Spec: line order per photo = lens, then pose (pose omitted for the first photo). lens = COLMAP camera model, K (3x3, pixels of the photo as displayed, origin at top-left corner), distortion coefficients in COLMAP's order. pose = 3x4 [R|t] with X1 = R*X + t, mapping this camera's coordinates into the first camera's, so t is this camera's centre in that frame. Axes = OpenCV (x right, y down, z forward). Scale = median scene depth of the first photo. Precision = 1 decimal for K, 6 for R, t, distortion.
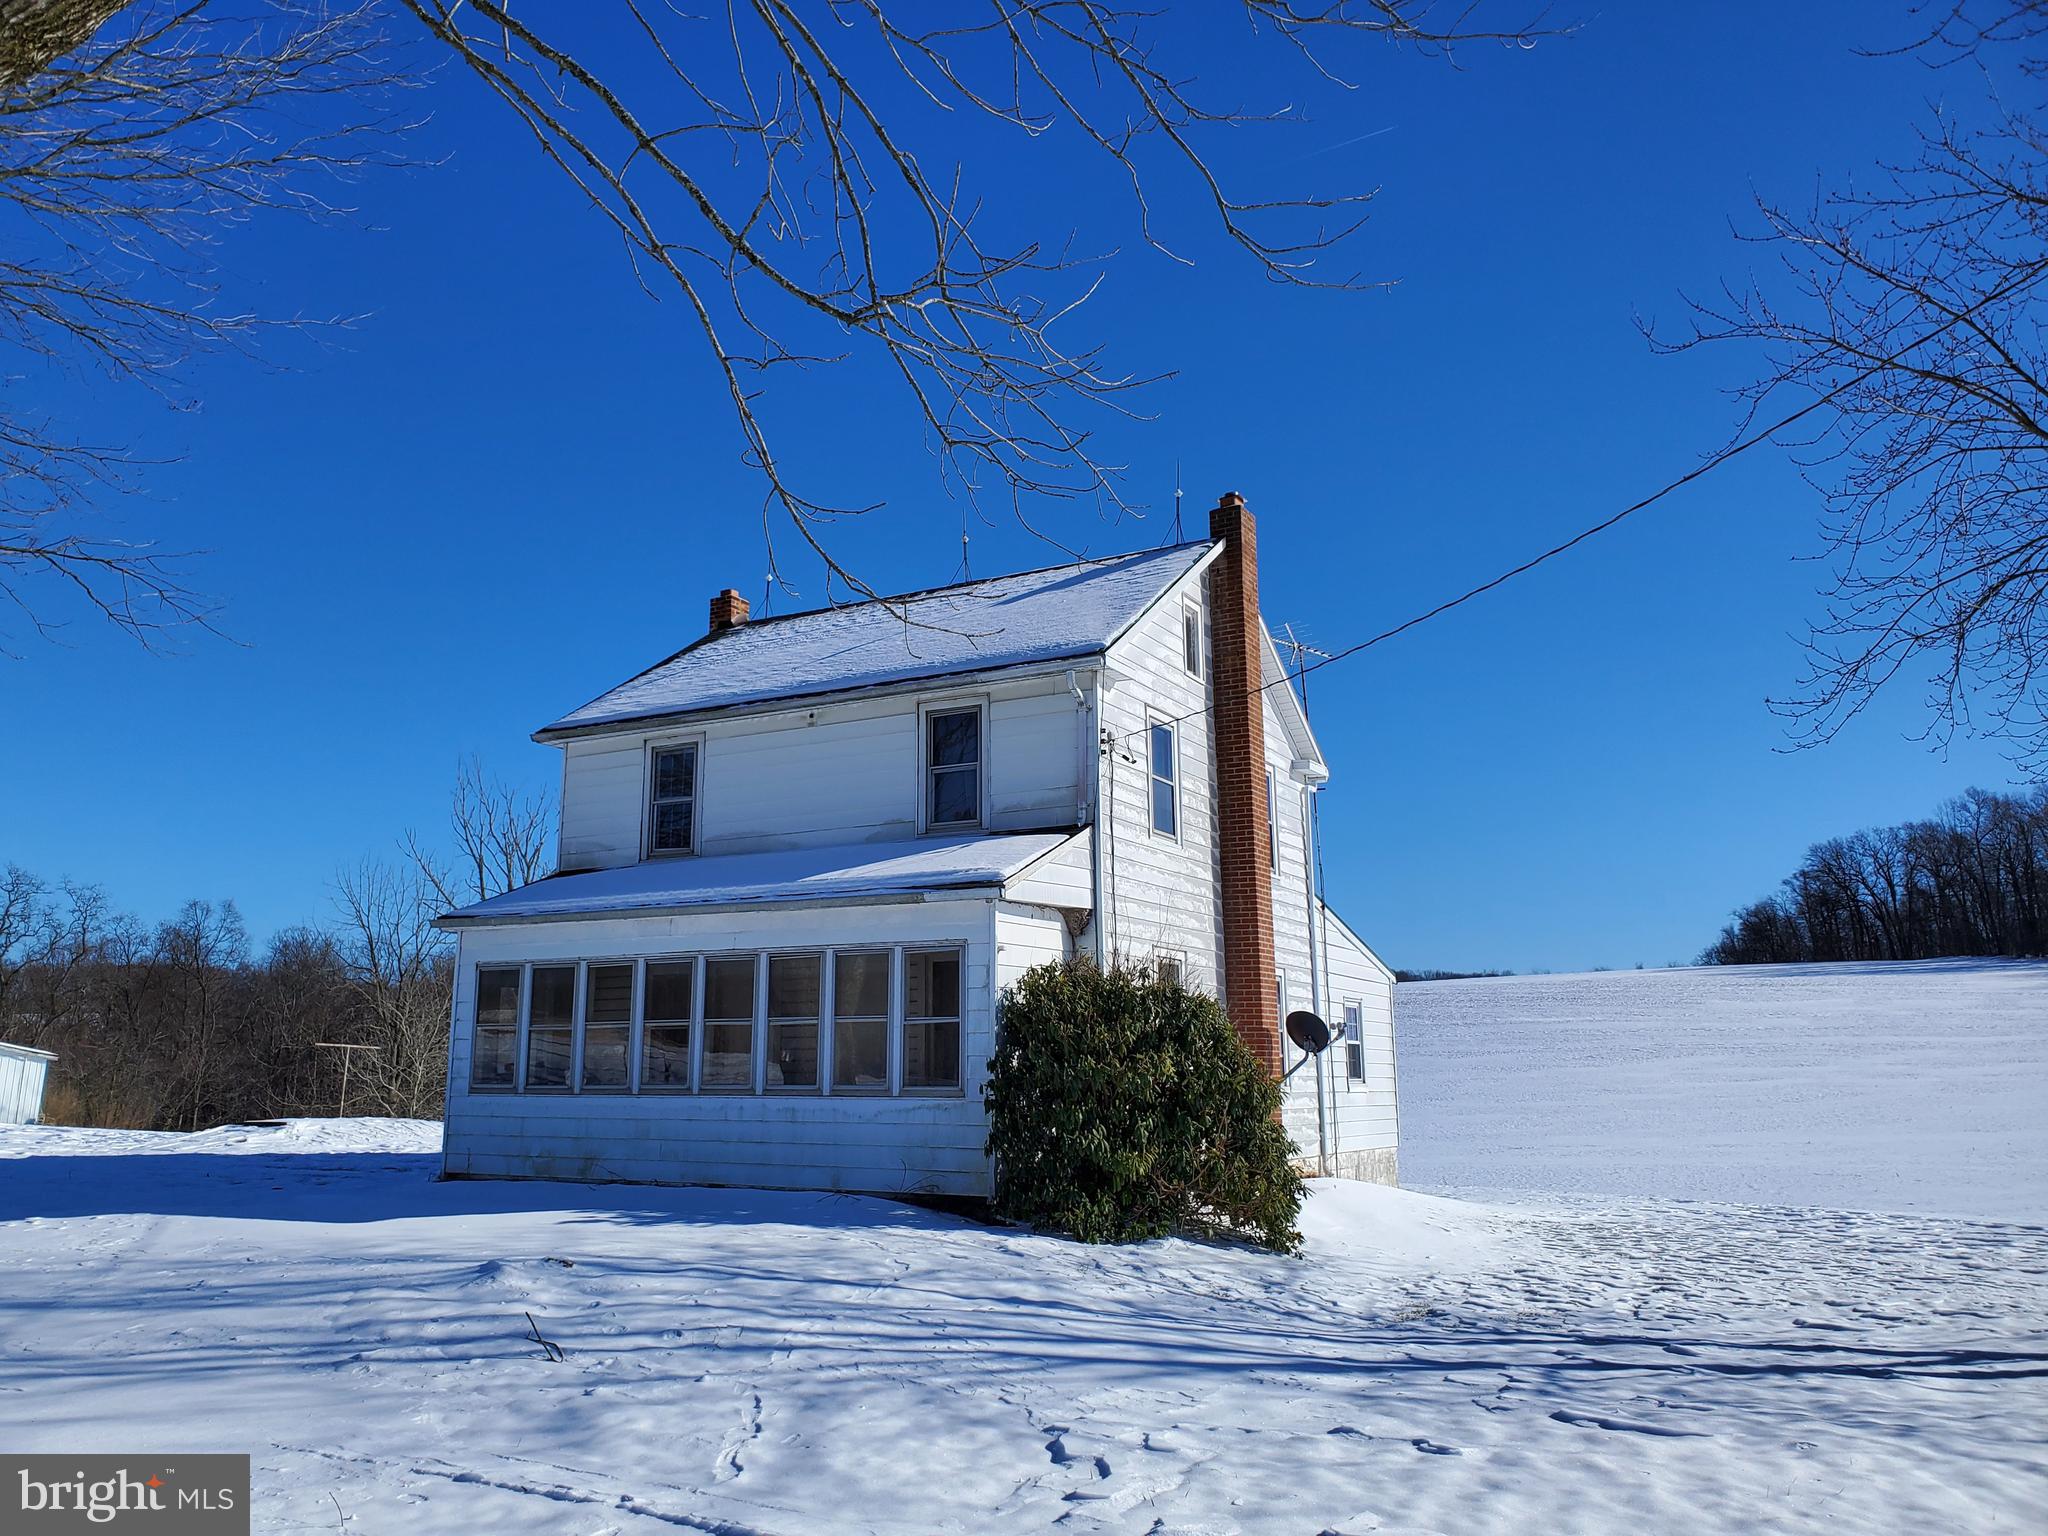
lens RADIAL K [[1536.2, 0, 1024.0], [0, 1536.2, 768.0], [0, 0, 1]] dist [0.075980, -0.002839]
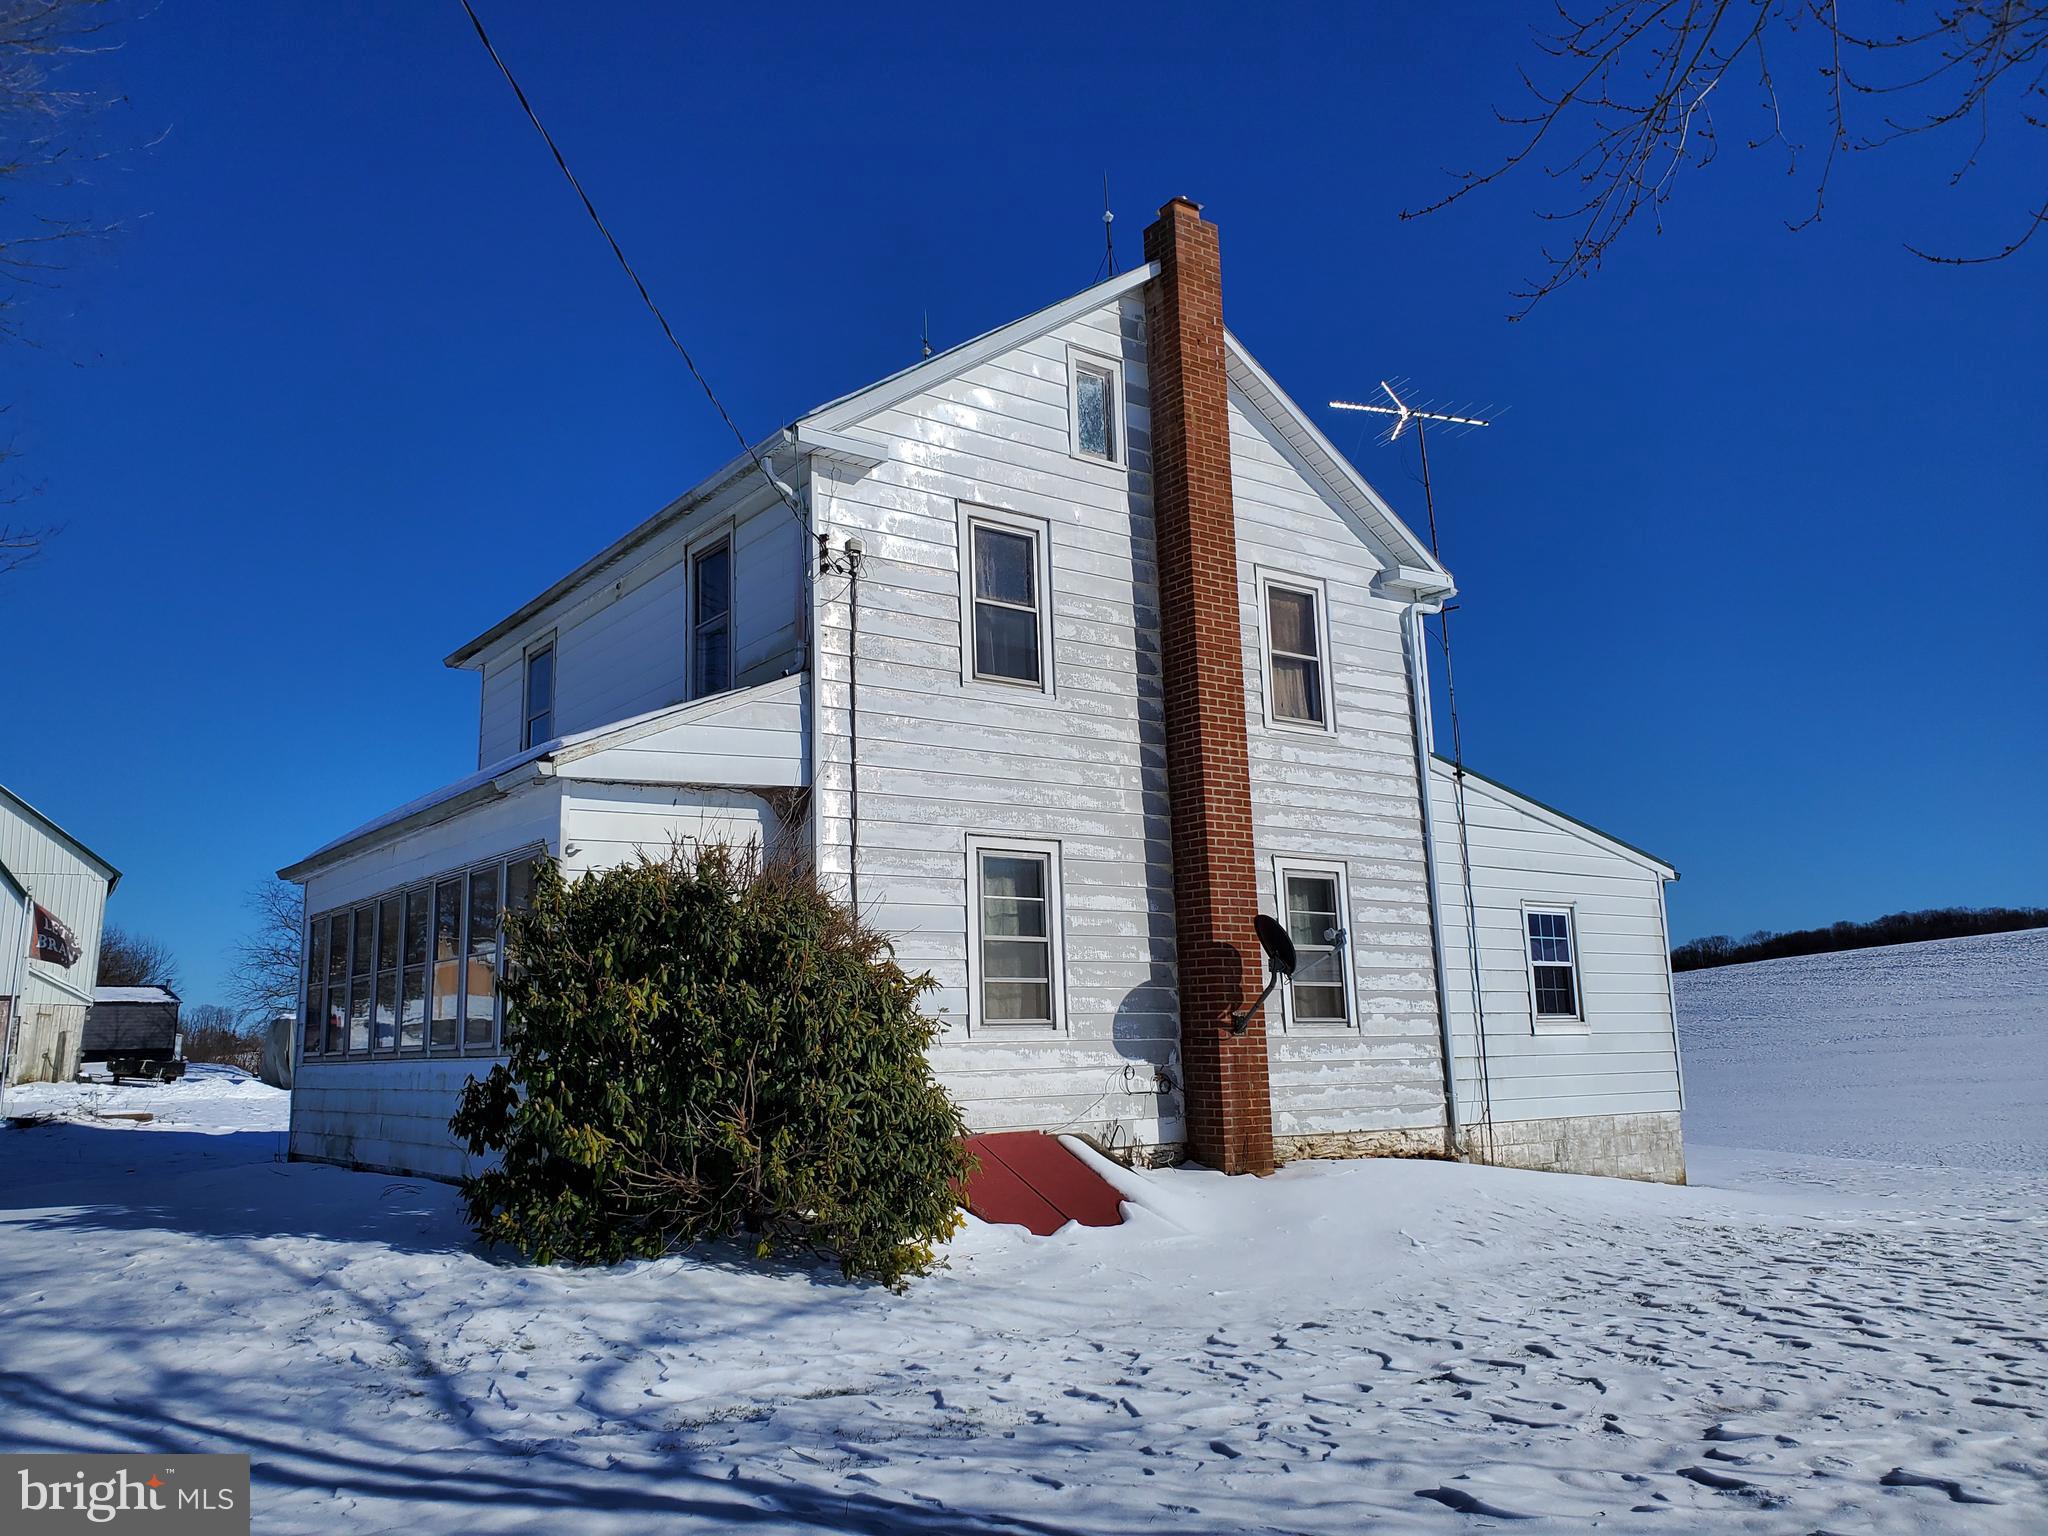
lens RADIAL K [[1536.2, 0, 1024.0], [0, 1536.2, 768.0], [0, 0, 1]] dist [0.075980, -0.002839]
pose [[0.907236, -0.100485, -0.408443, 0.386447], [0.109289, 0.994008, -0.001793, 0.086592], [0.406176, -0.043012, 0.912782, 0.356918]]
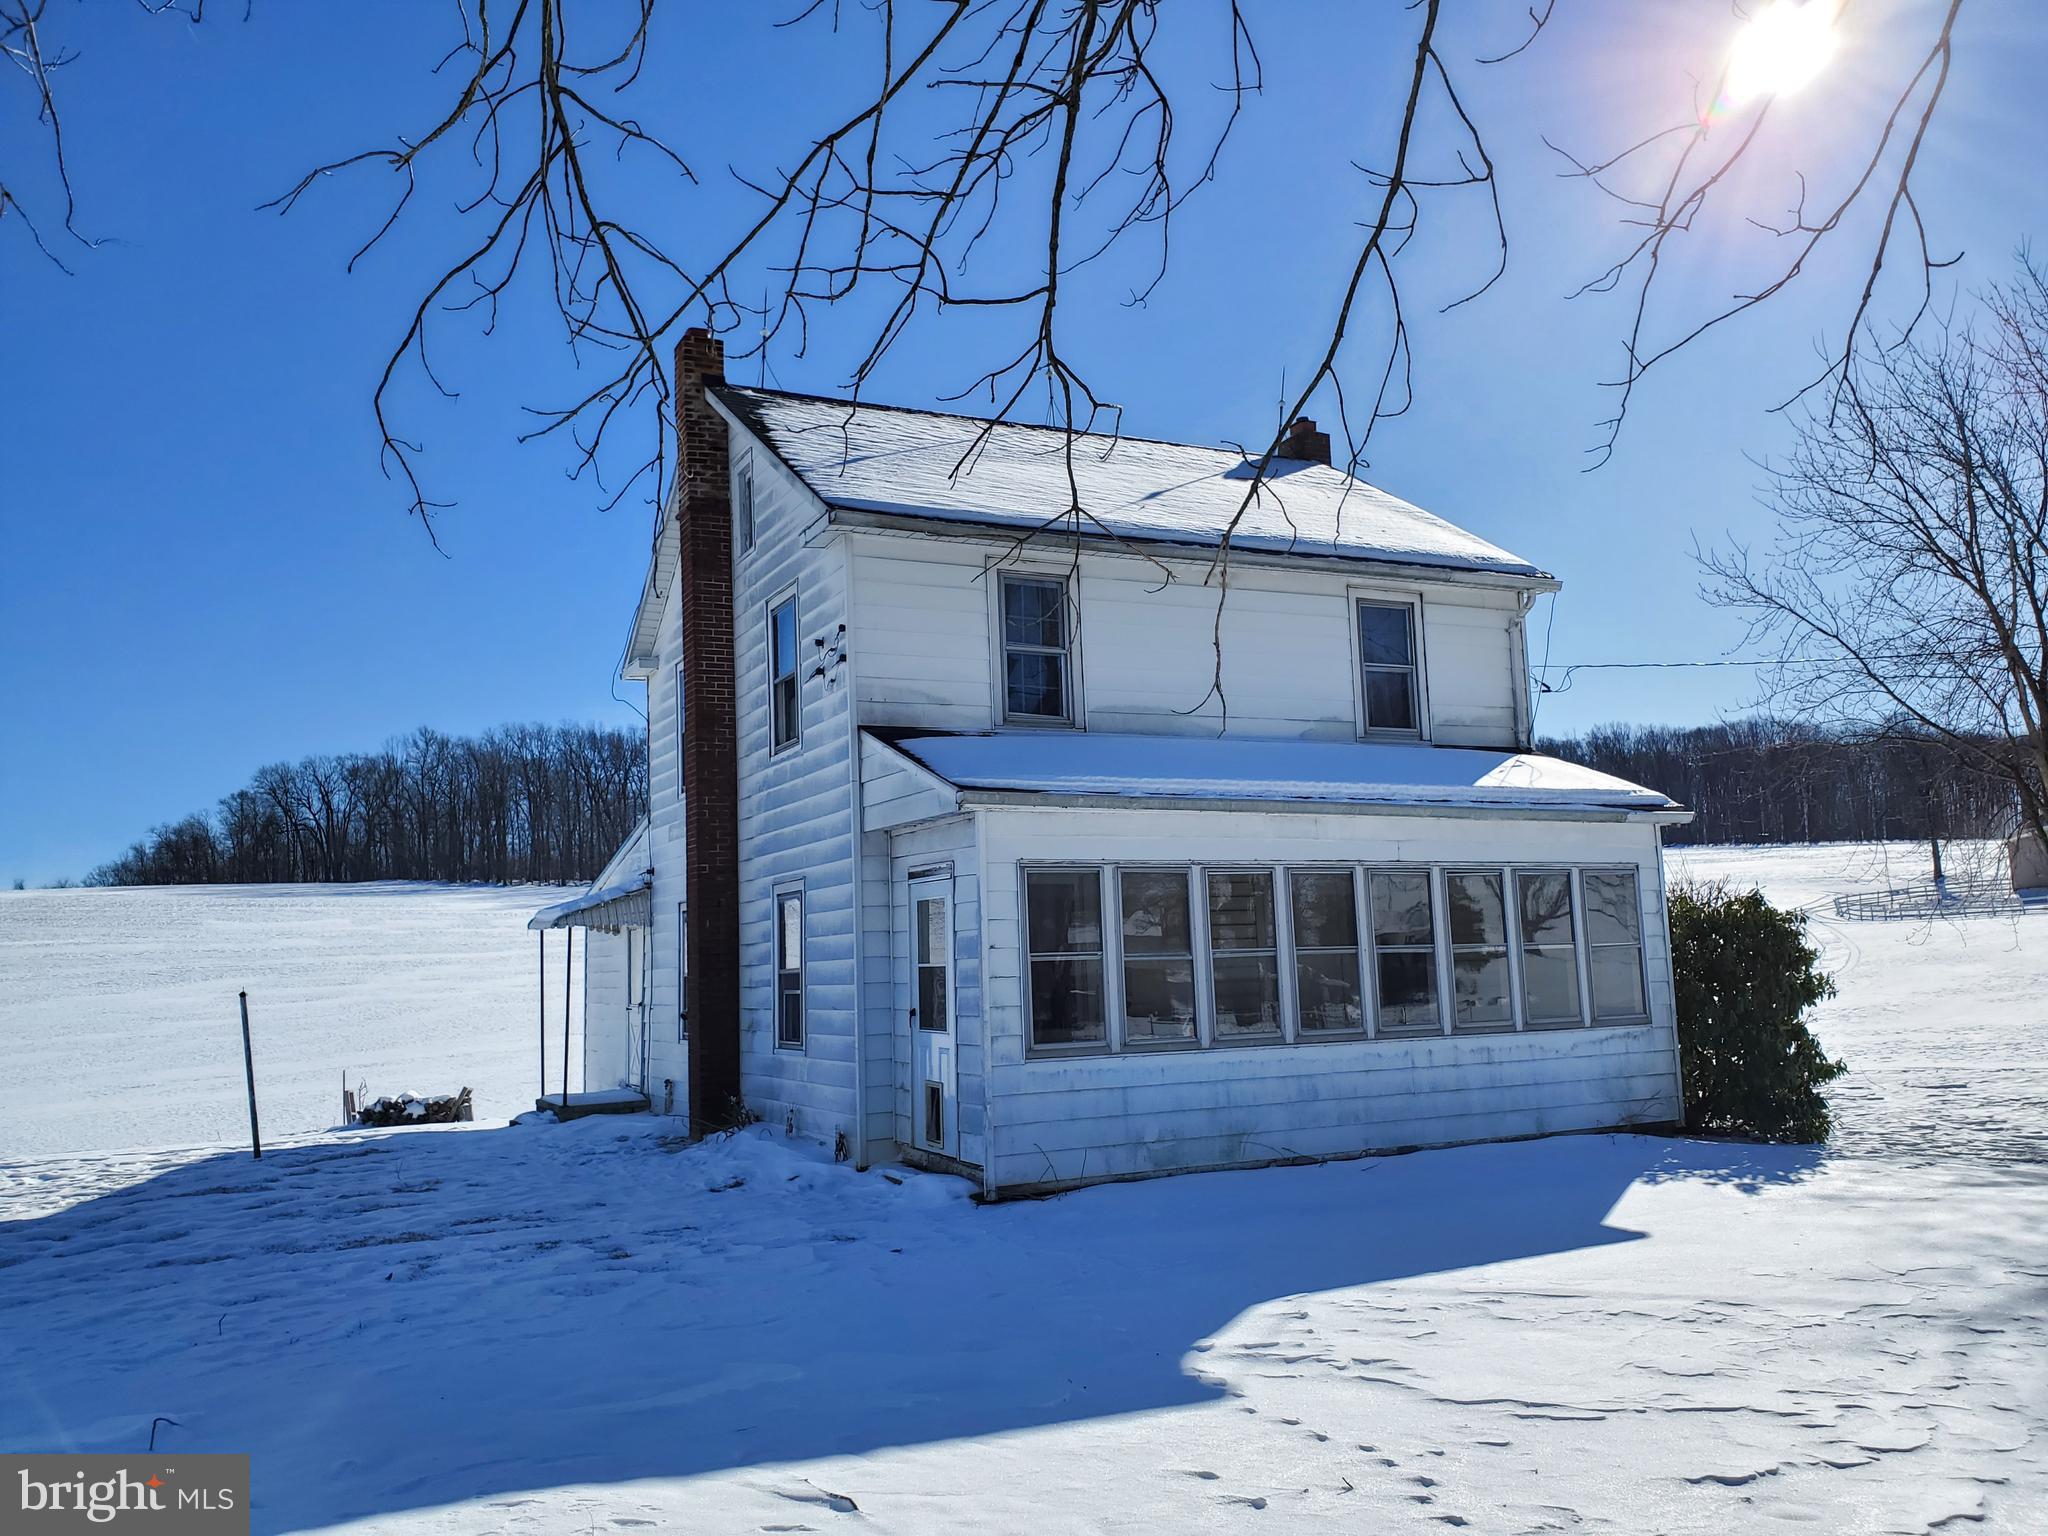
lens RADIAL K [[1570.1, 0, 1027.3], [0, 1570.1, 748.1], [0, 0, 1]] dist [0.050986, -0.186828]
pose [[0.585079, 0.091758, 0.805769, -0.879396], [-0.121956, 0.992235, -0.024438, 0.091977], [-0.801754, -0.083970, 0.591726, 0.600776]]
